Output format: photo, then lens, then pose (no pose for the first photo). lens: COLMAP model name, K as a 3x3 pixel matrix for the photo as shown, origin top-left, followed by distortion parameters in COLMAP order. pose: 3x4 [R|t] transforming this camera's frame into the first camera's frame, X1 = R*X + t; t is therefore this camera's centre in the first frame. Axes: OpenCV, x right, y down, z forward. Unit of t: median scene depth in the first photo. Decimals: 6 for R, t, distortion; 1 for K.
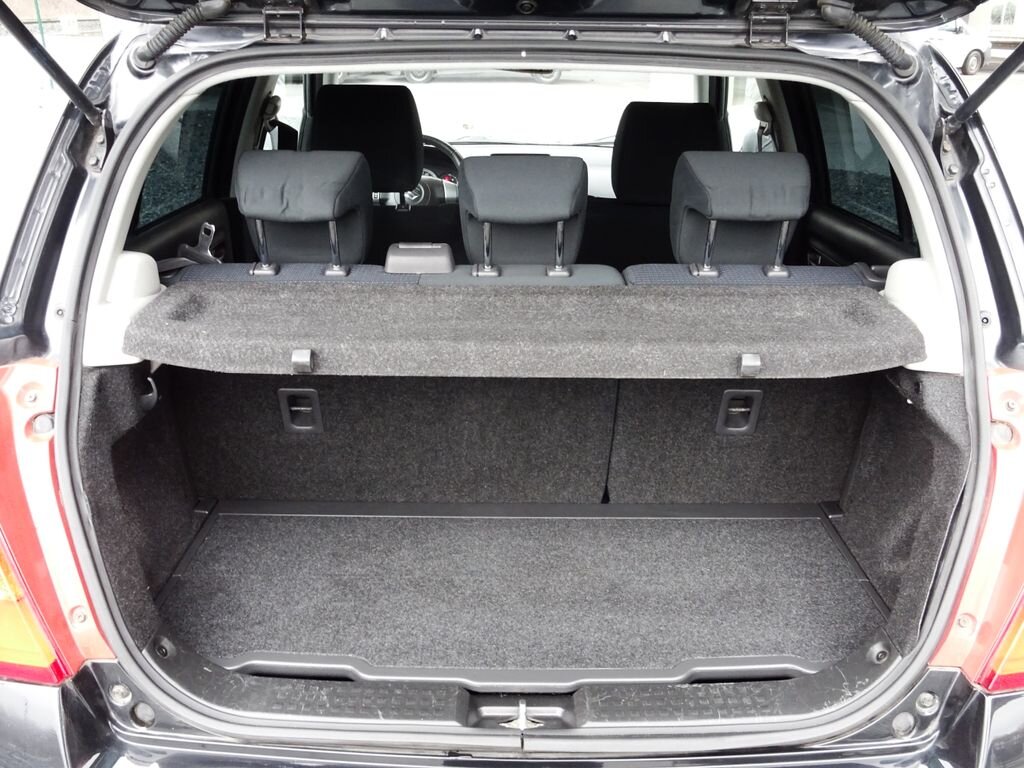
lens RADIAL K [[933.4, 0, 512.0], [0, 933.4, 384.0], [0, 0, 1]] dist [0.000846, -0.011777]
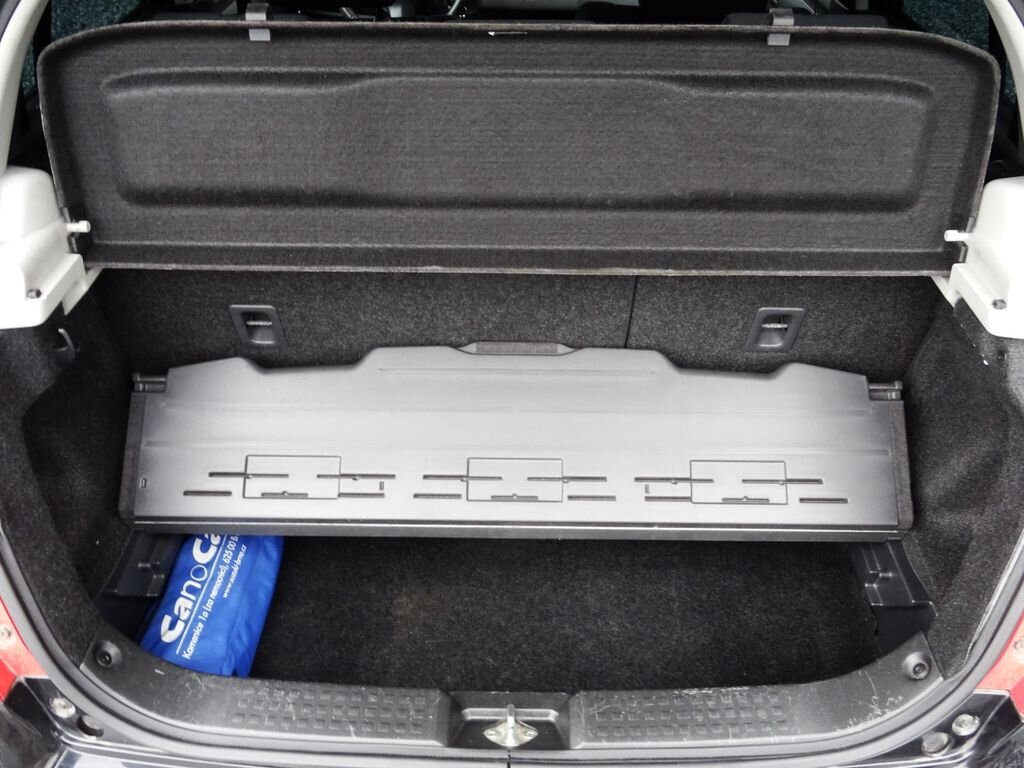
lens RADIAL K [[933.4, 0, 512.0], [0, 933.4, 384.0], [0, 0, 1]] dist [0.000846, -0.011777]
pose [[0.999886, 0.004909, -0.014273, 0.023824], [-0.000747, 0.960554, 0.278092, -0.213083], [0.015075, -0.278050, 0.960448, 0.227988]]
